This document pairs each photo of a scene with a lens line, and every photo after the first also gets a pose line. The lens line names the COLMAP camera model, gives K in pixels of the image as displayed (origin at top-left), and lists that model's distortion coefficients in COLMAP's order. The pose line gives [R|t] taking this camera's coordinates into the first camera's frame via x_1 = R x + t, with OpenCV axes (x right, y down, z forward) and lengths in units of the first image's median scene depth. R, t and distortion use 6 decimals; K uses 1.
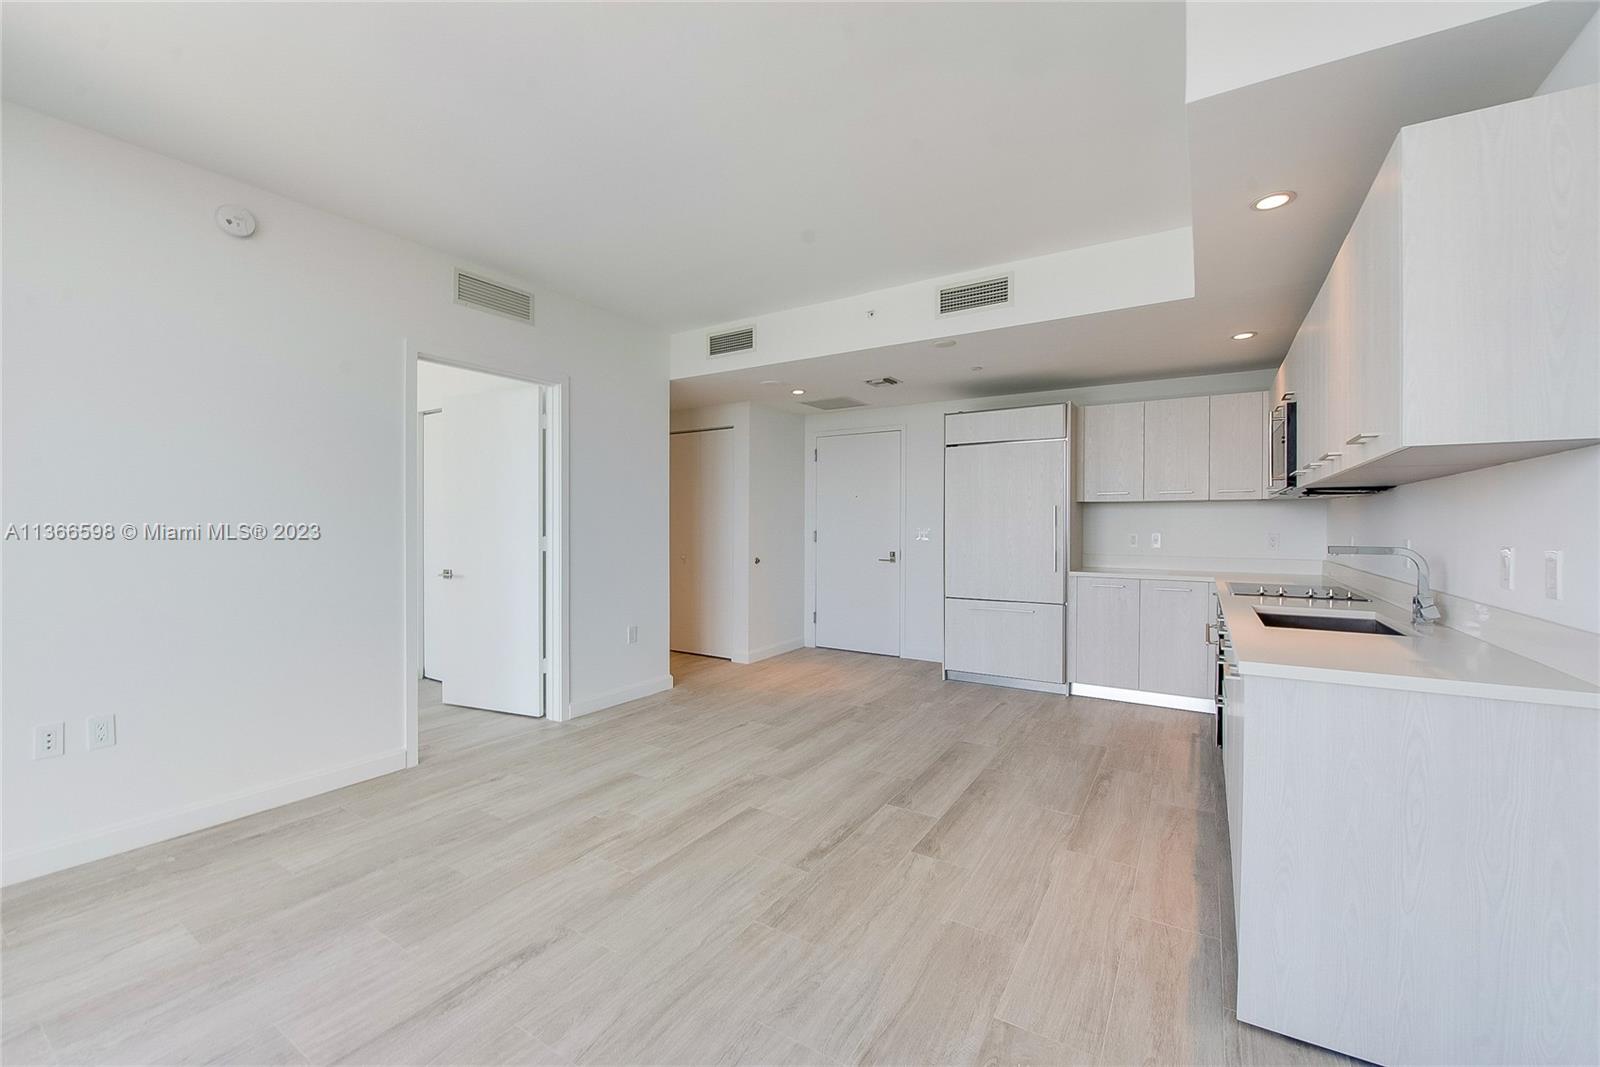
lens RADIAL K [[647.2, 0, 798.0], [0, 647.2, 534.6], [0, 0, 1]] dist [-0.006868, 0.000468]
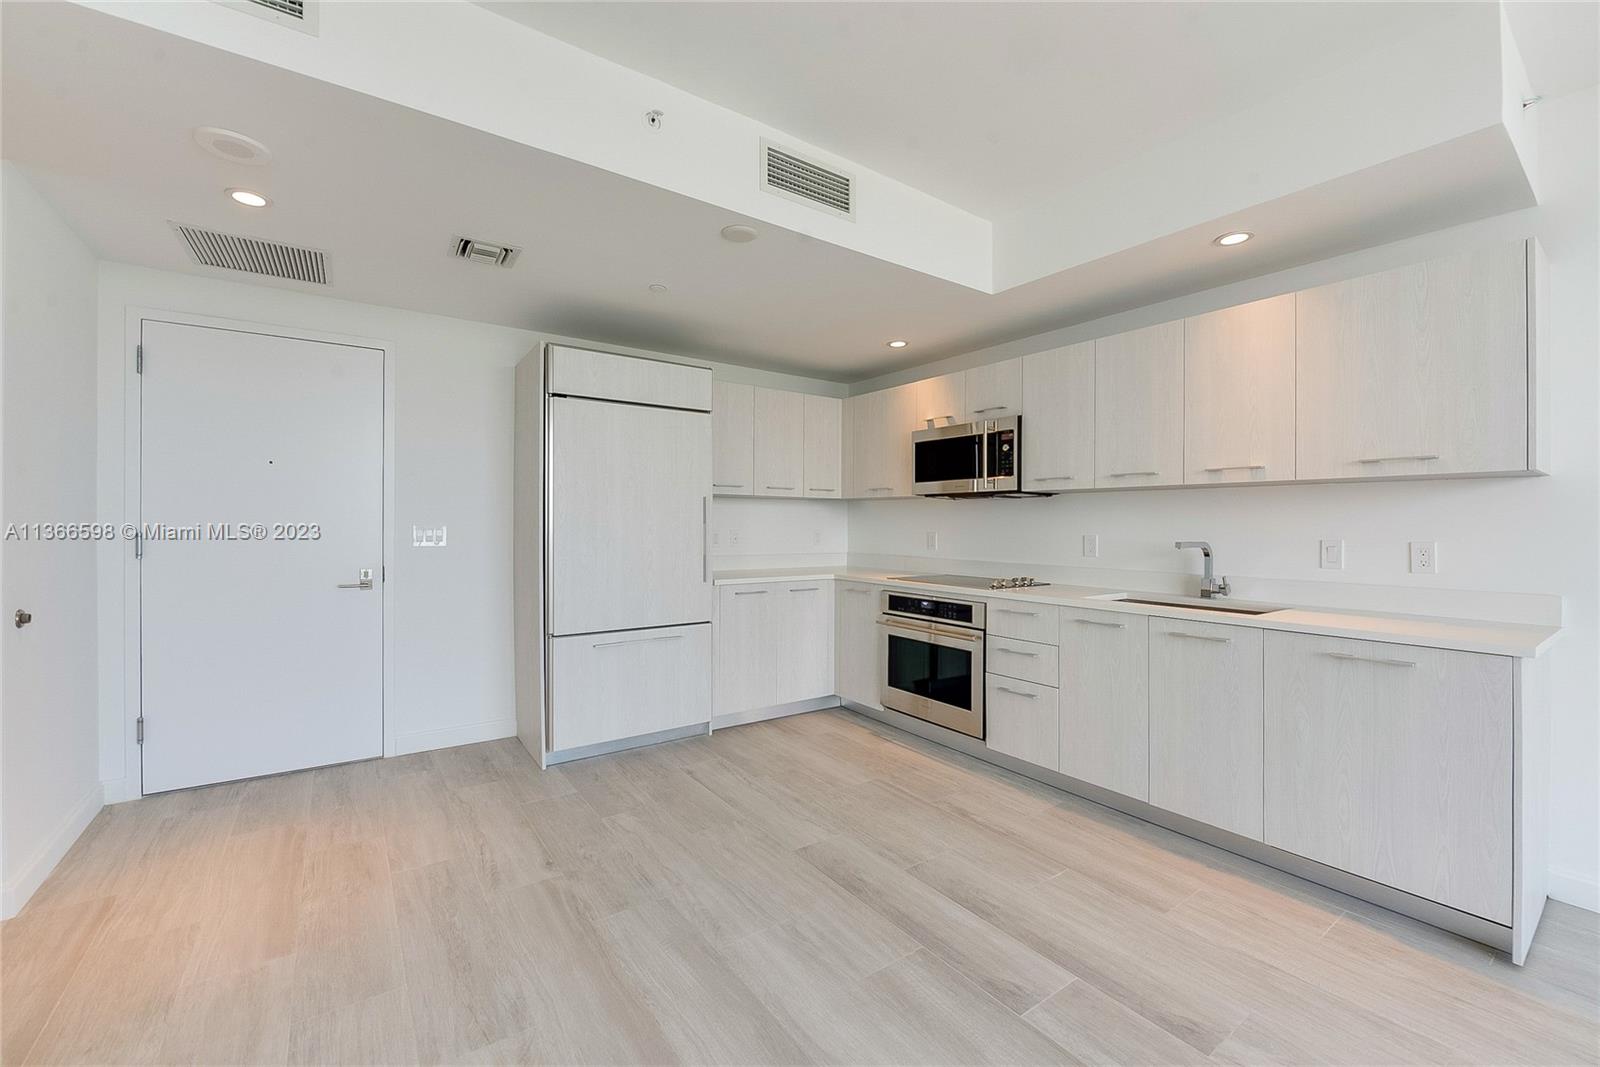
lens RADIAL K [[647.2, 0, 795.2], [0, 647.2, 527.5], [0, 0, 1]] dist [-0.006868, 0.000468]
pose [[0.382506, -0.001999, 0.923951, -0.393252], [0.009680, 0.999951, -0.001843, -0.007407], [-0.923902, 0.009649, 0.382506, 0.830934]]
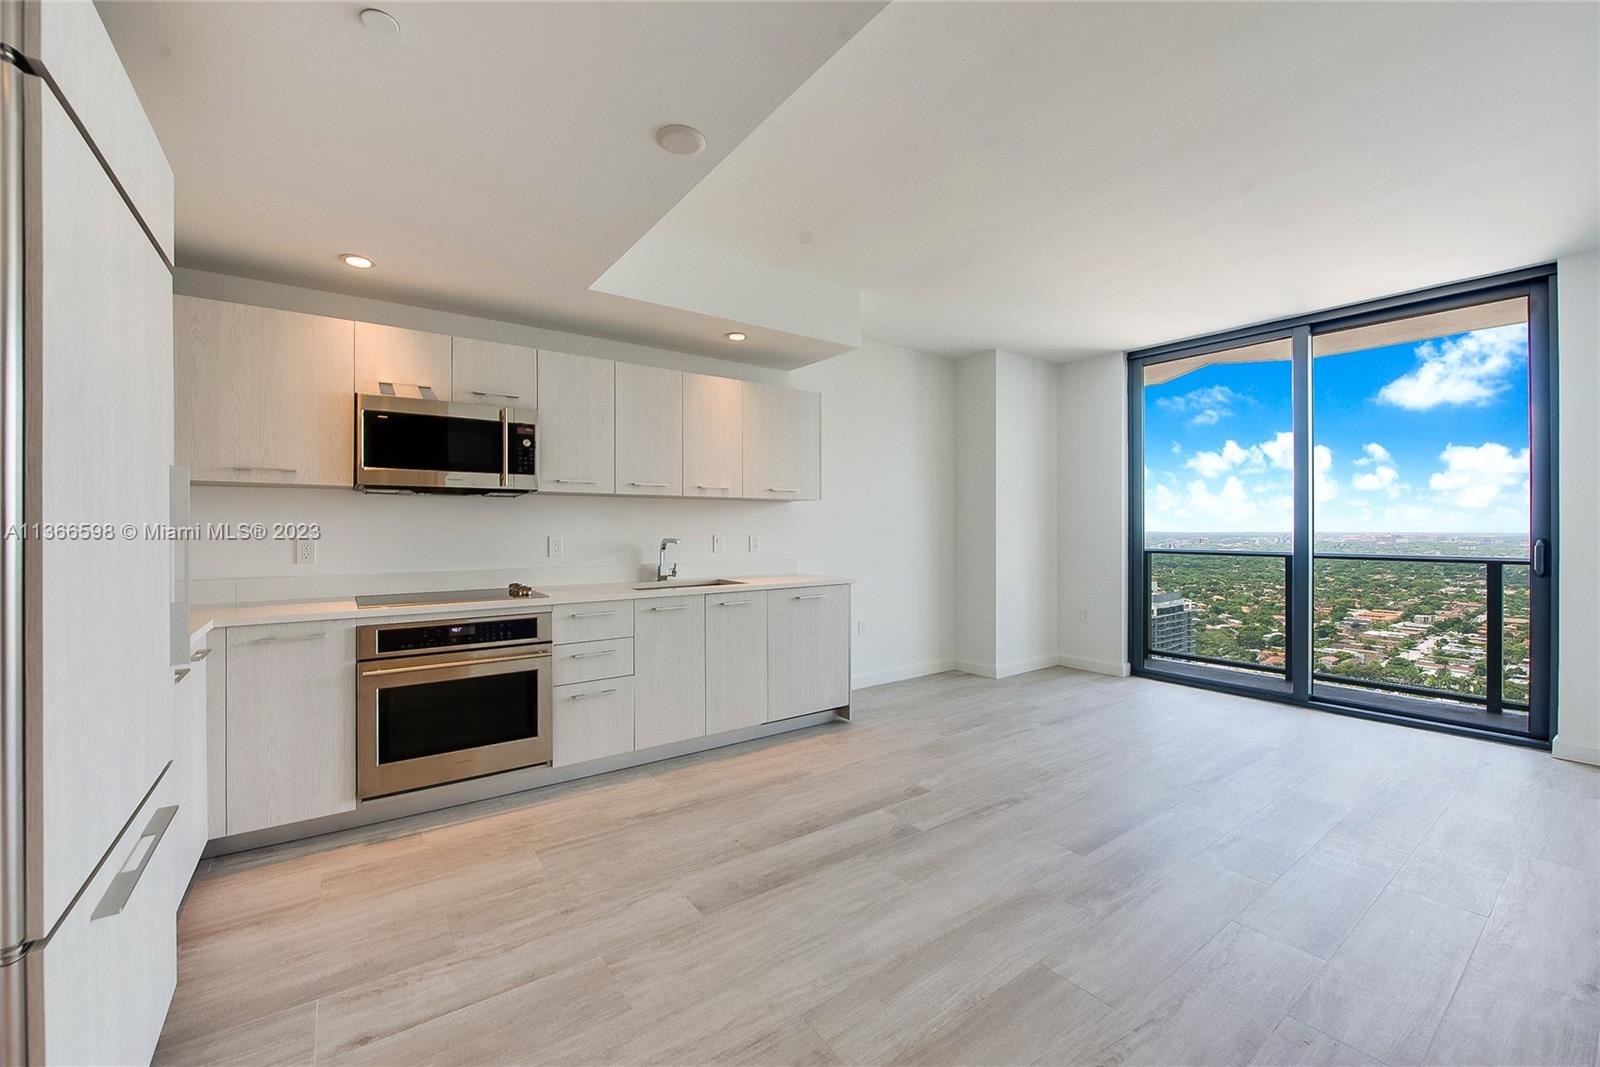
lens RADIAL K [[647.2, 0, 800.0], [0, 647.2, 529.8], [0, 0, 1]] dist [-0.006868, 0.000468]
pose [[-0.927749, -0.004330, 0.373179, -0.036786], [0.004847, 0.999709, 0.023650, -0.026803], [-0.373172, 0.023750, -0.927458, 1.642675]]
